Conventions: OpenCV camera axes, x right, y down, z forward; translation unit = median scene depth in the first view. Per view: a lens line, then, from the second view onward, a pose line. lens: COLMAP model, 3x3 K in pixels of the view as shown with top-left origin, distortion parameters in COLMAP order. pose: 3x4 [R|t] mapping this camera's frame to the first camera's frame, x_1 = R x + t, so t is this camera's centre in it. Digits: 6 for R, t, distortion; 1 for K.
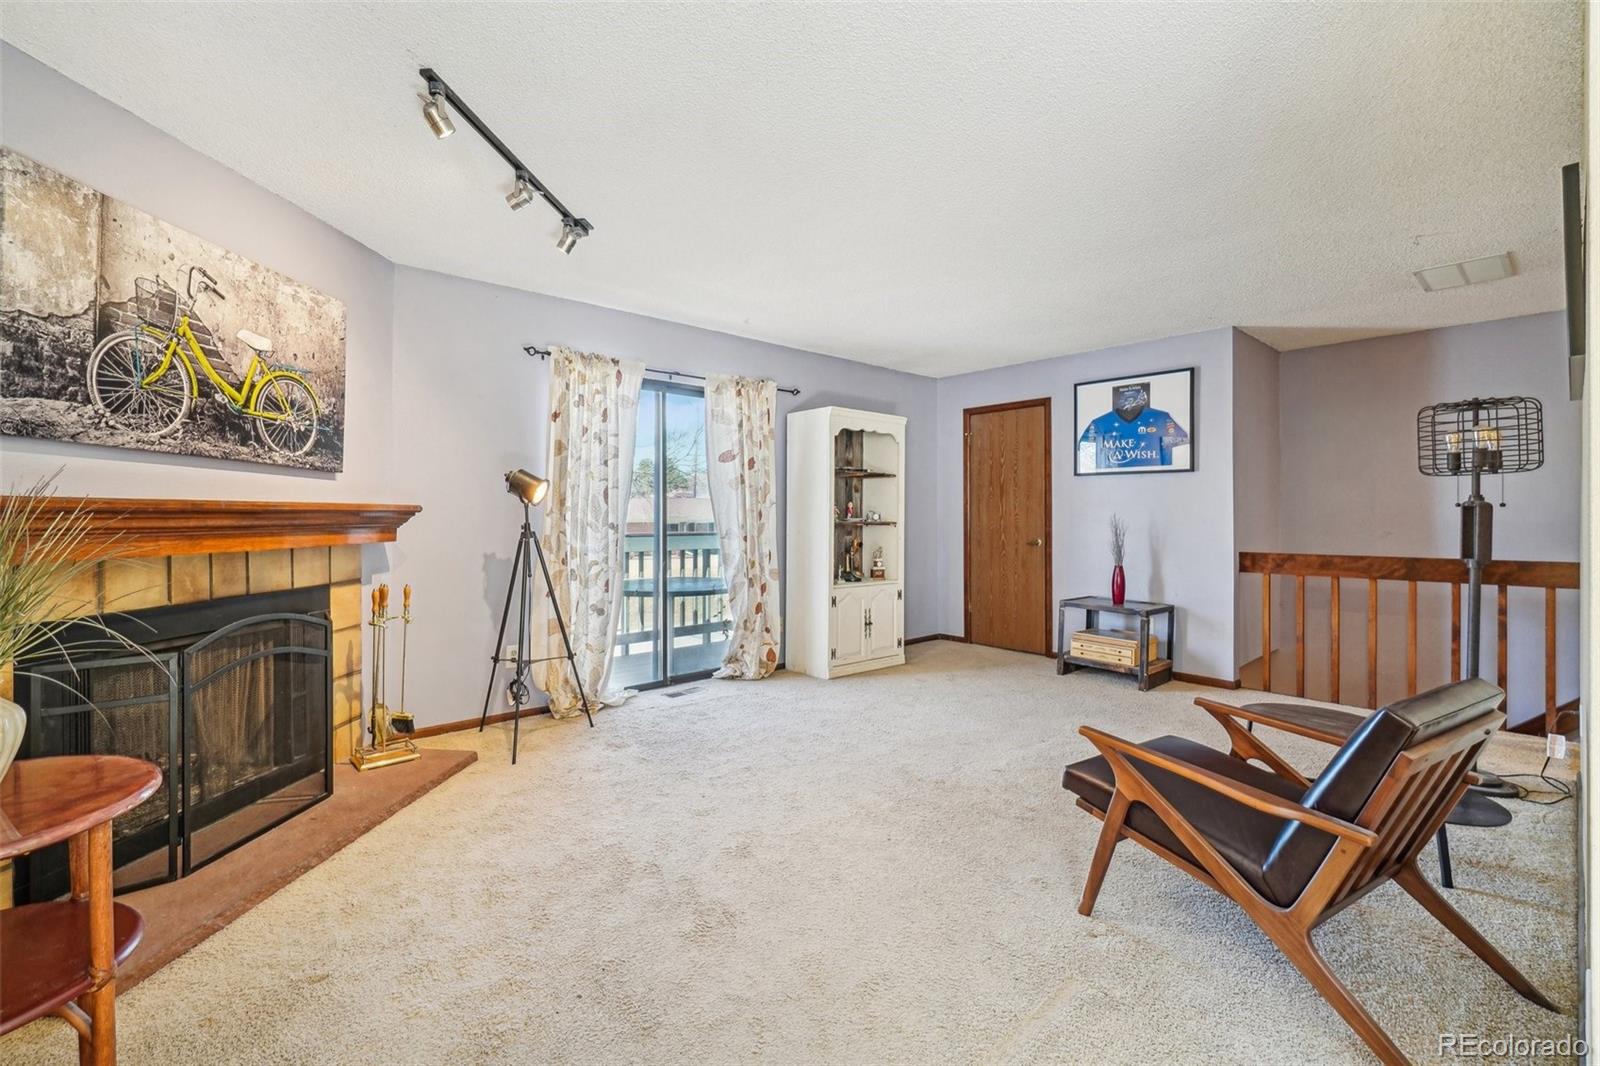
lens RADIAL K [[693.1, 0, 794.8], [0, 693.1, 517.3], [0, 0, 1]] dist [-0.011025, 0.003177]
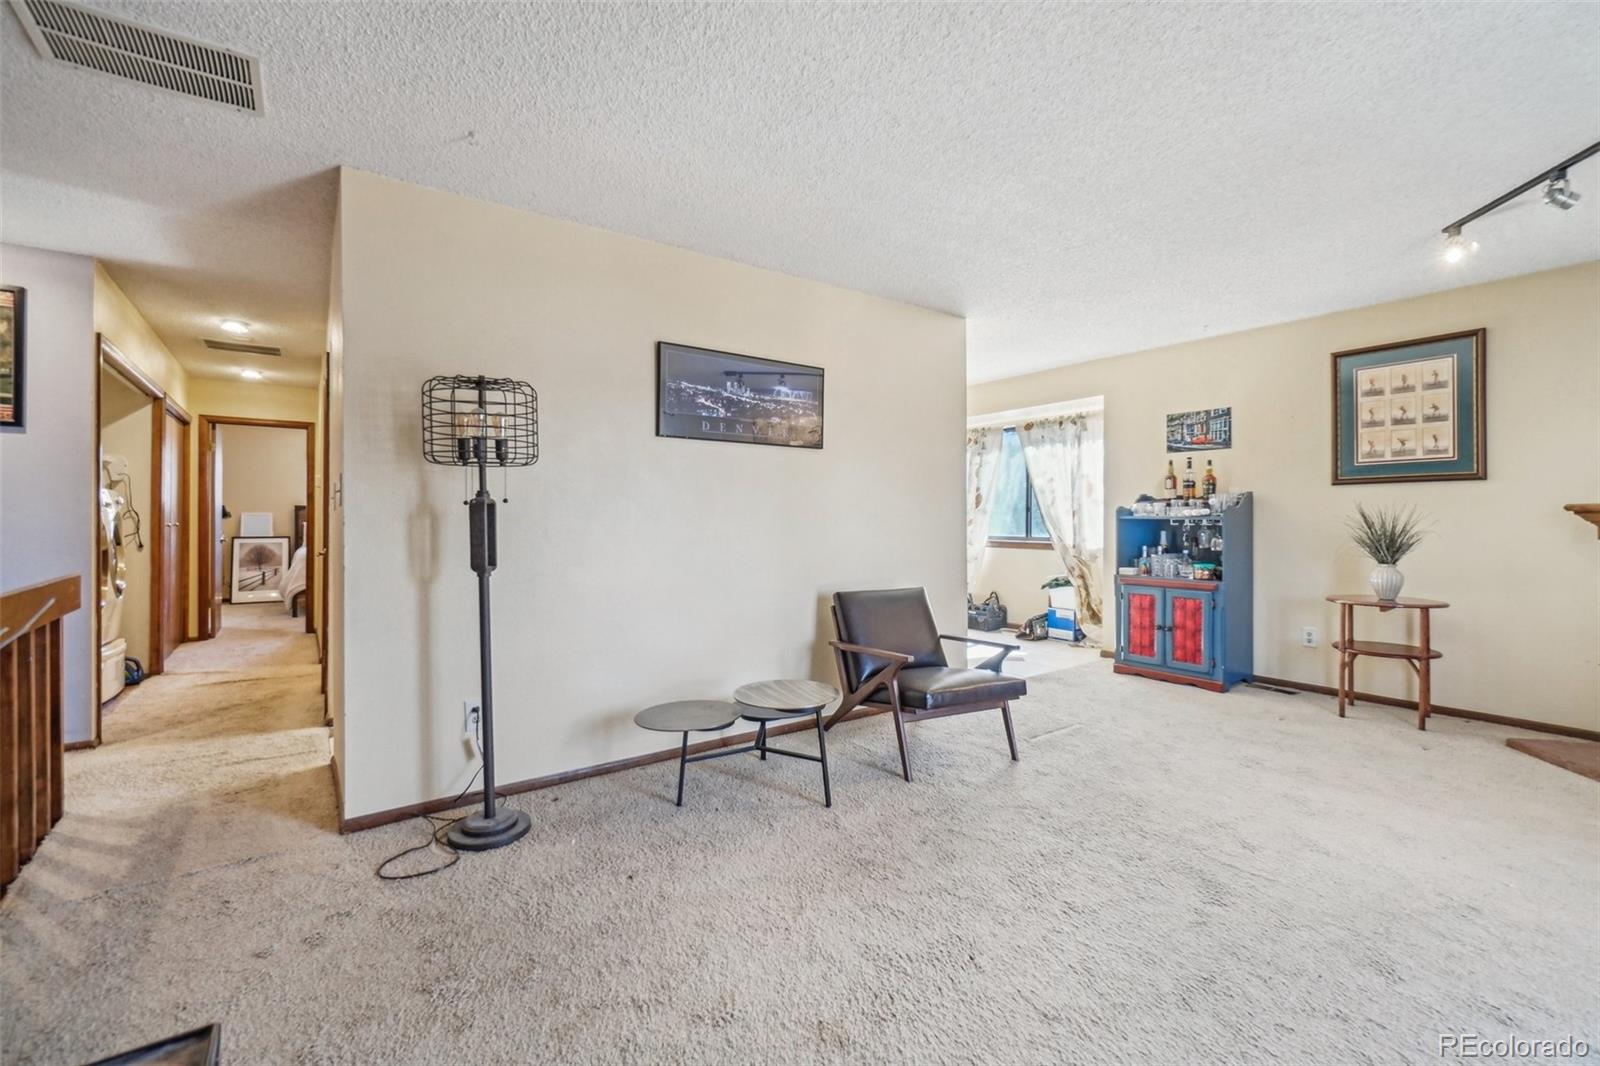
lens RADIAL K [[693.1, 0, 784.6], [0, 693.1, 521.9], [0, 0, 1]] dist [-0.011025, 0.003177]
pose [[-0.994279, 0.002008, 0.106796, 0.507854], [0.002734, 0.999974, 0.006653, 0.000700], [-0.106780, 0.006907, -0.994259, 1.761606]]
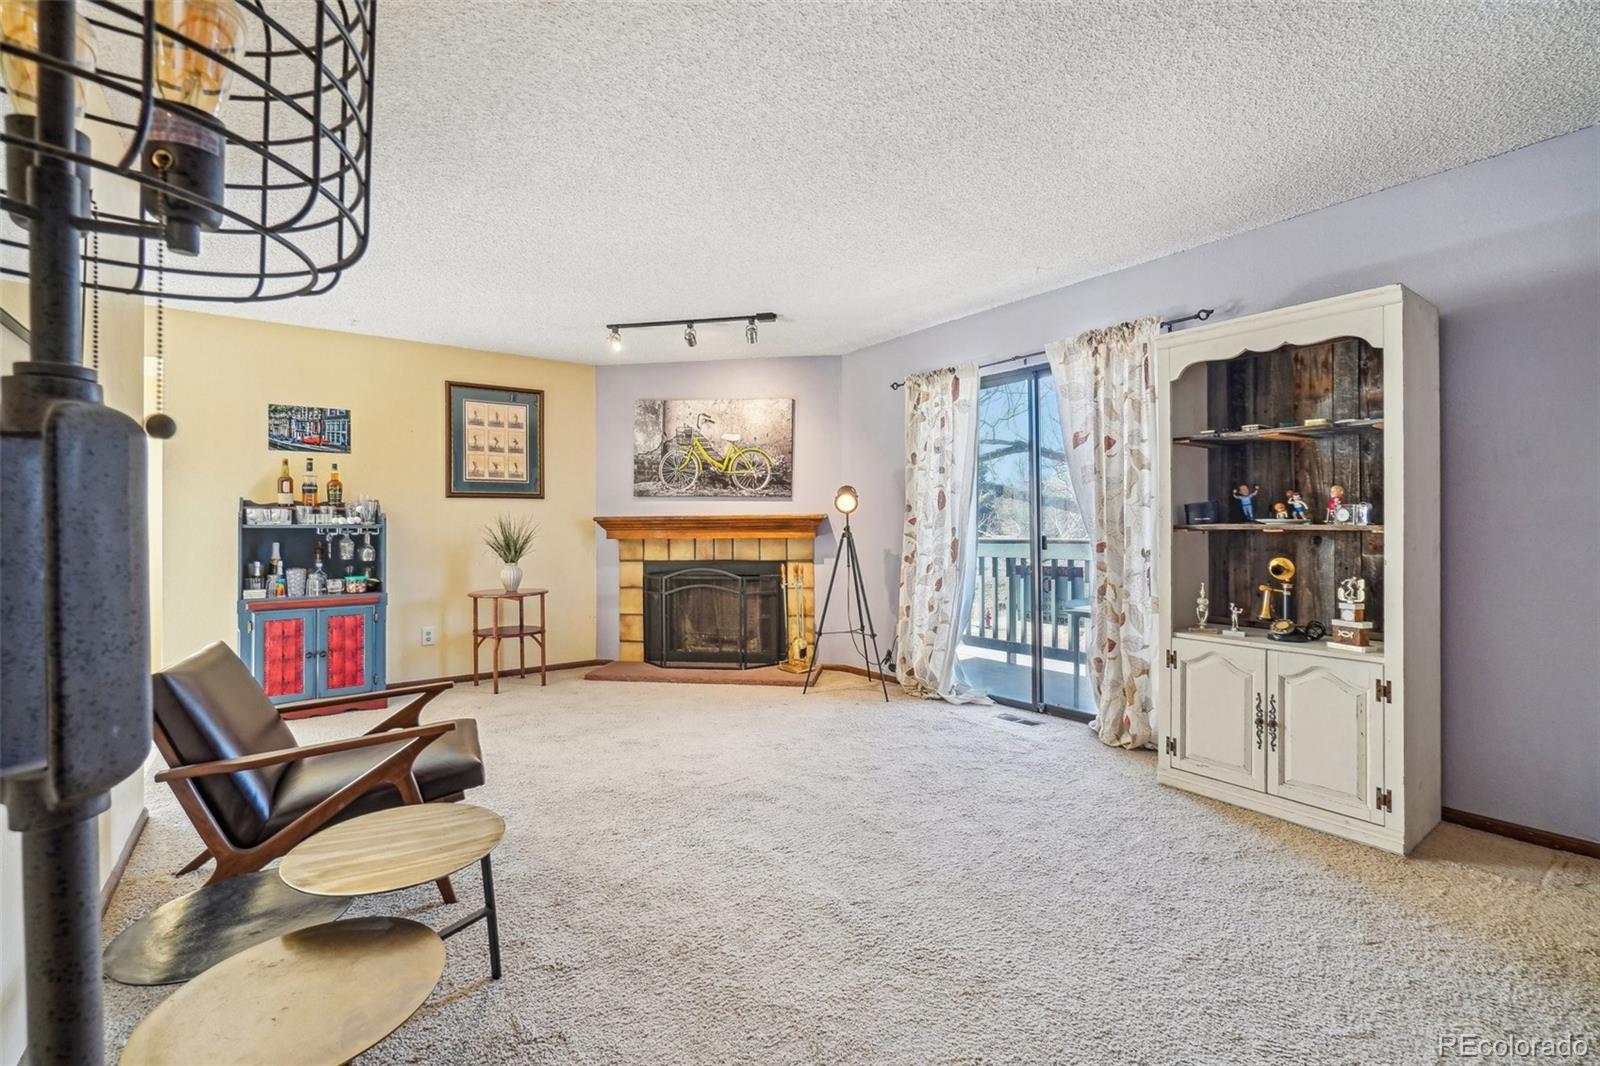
lens RADIAL K [[693.1, 0, 799.9], [0, 693.1, 526.3], [0, 0, 1]] dist [-0.011025, 0.003177]
pose [[-0.077975, 0.002174, -0.996953, 1.086080], [0.005932, 0.999981, 0.001717, 0.006761], [0.996938, -0.005780, -0.077986, 1.166839]]
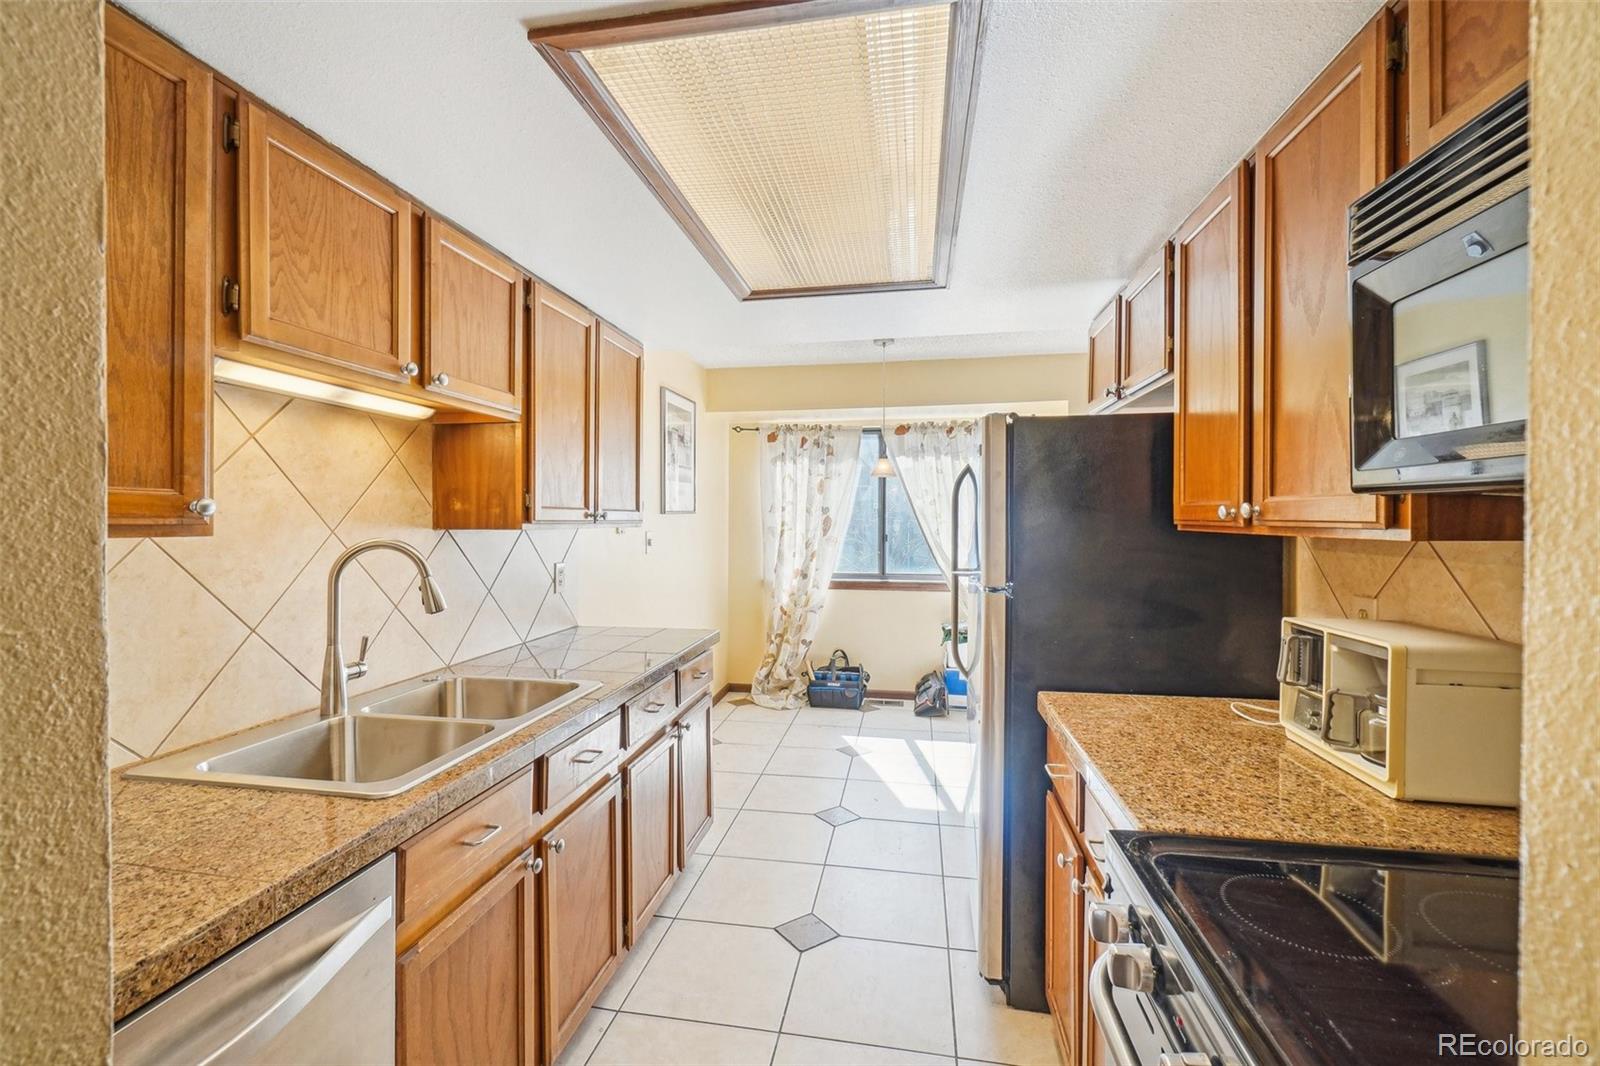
lens RADIAL K [[693.1, 0, 791.3], [0, 693.1, 526.3], [0, 0, 1]] dist [-0.011025, 0.003177]
pose [[-0.789545, 0.007443, -0.613647, 1.216679], [-0.000370, 0.999920, 0.012604, -0.074599], [0.613692, 0.010178, -0.789480, 0.632519]]
